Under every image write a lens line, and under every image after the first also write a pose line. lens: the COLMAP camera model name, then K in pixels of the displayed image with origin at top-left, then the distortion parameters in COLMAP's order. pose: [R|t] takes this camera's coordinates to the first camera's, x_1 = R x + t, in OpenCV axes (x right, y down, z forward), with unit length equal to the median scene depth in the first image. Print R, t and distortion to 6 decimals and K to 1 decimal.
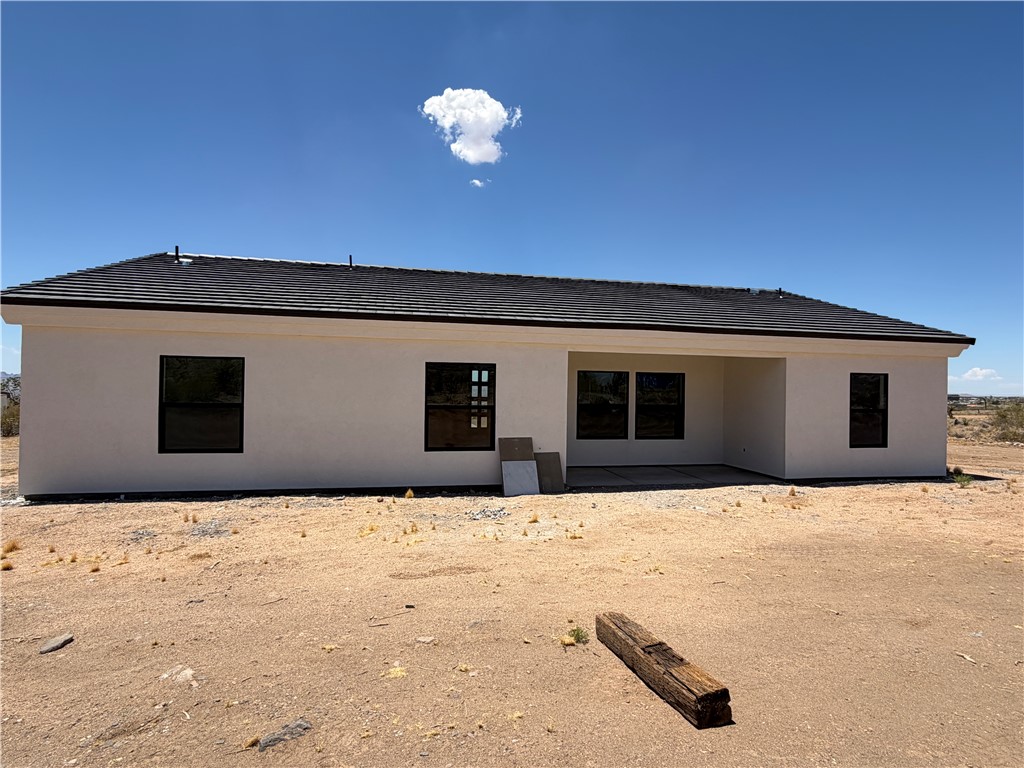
lens RADIAL K [[558.4, 0, 513.8], [0, 558.4, 385.5], [0, 0, 1]] dist [-0.002427, 0.000434]
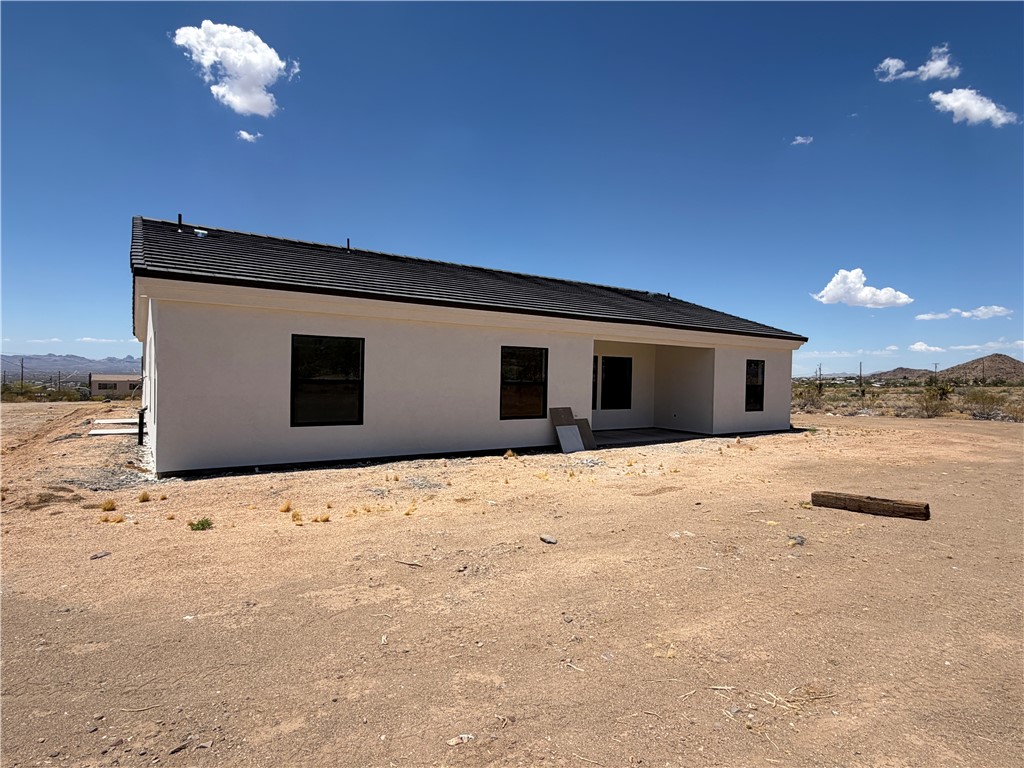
lens RADIAL K [[558.4, 0, 513.8], [0, 558.4, 385.5], [0, 0, 1]] dist [-0.002427, 0.000434]
pose [[0.927537, -0.002553, 0.373722, -0.559720], [-0.010523, 0.999402, 0.032945, 0.003322], [-0.373583, -0.034490, 0.926956, -0.122475]]
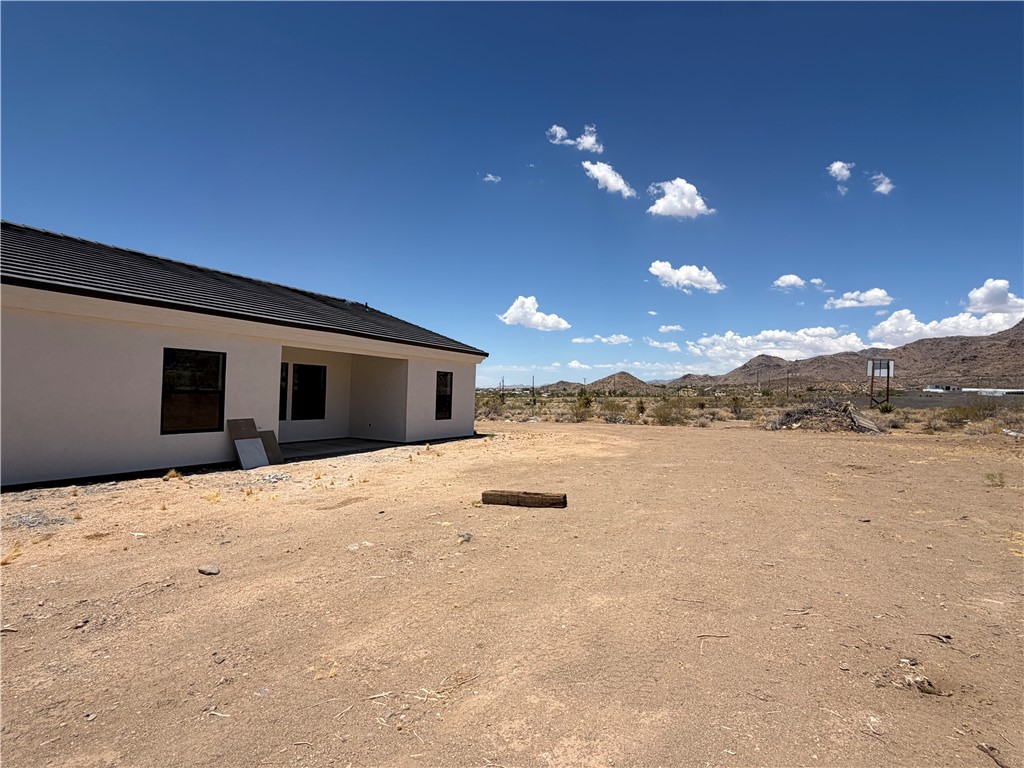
lens RADIAL K [[558.4, 0, 513.8], [0, 558.4, 385.5], [0, 0, 1]] dist [-0.002427, 0.000434]
pose [[0.618985, 0.015261, 0.785255, -0.540762], [-0.031811, 0.999478, 0.005650, 0.001278], [-0.784759, -0.028477, 0.619147, -0.133126]]
